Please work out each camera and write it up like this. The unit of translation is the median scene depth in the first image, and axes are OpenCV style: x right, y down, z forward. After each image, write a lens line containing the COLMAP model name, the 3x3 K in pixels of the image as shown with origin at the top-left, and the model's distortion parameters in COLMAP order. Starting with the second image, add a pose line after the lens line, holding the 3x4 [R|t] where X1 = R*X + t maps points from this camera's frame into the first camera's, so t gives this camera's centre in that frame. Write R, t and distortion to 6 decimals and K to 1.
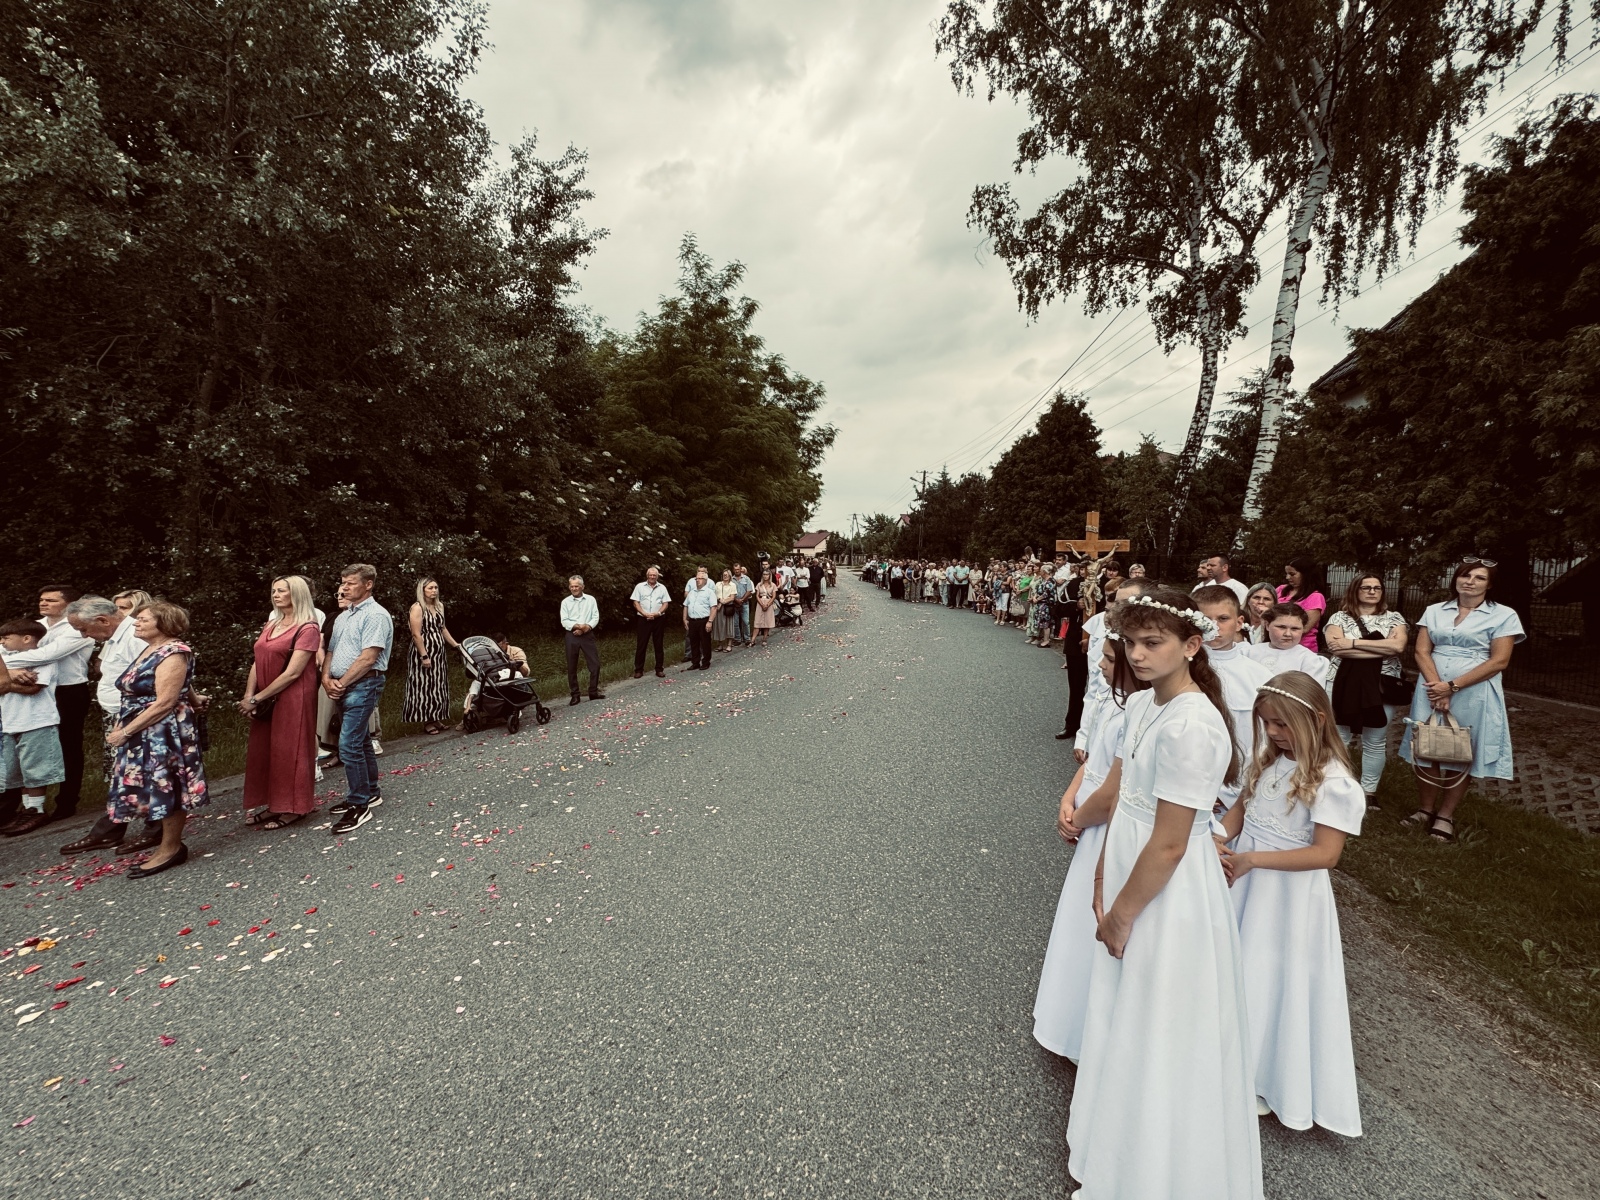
lens RADIAL K [[637.2, 0, 800.0], [0, 637.2, 600.0], [0, 0, 1]] dist [-0.004023, -0.000008]
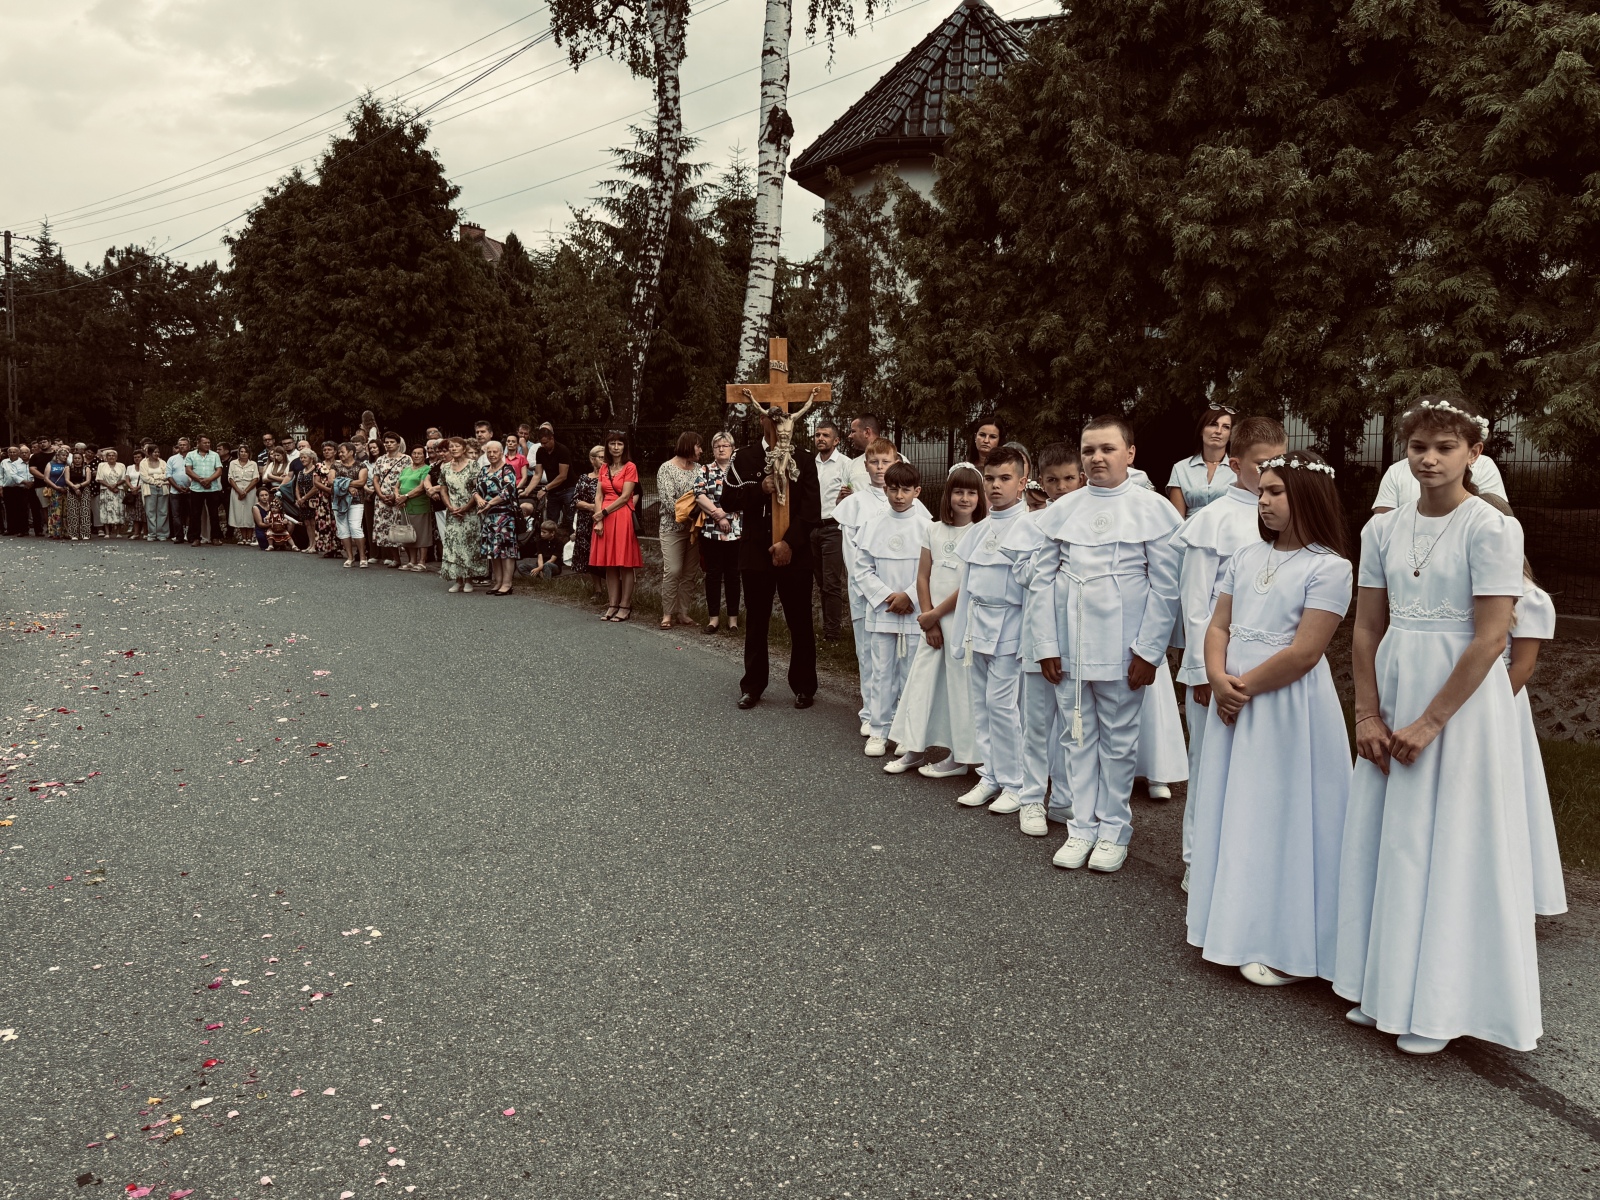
lens RADIAL K [[1308.4, 0, 796.2], [0, 1308.4, 598.8], [0, 0, 1]] dist [0.141344, -0.259976]
pose [[0.714543, -0.089507, 0.693842, -0.185205], [0.055551, 0.995909, 0.071266, 0.010562], [-0.697383, -0.012379, 0.716592, 0.026433]]
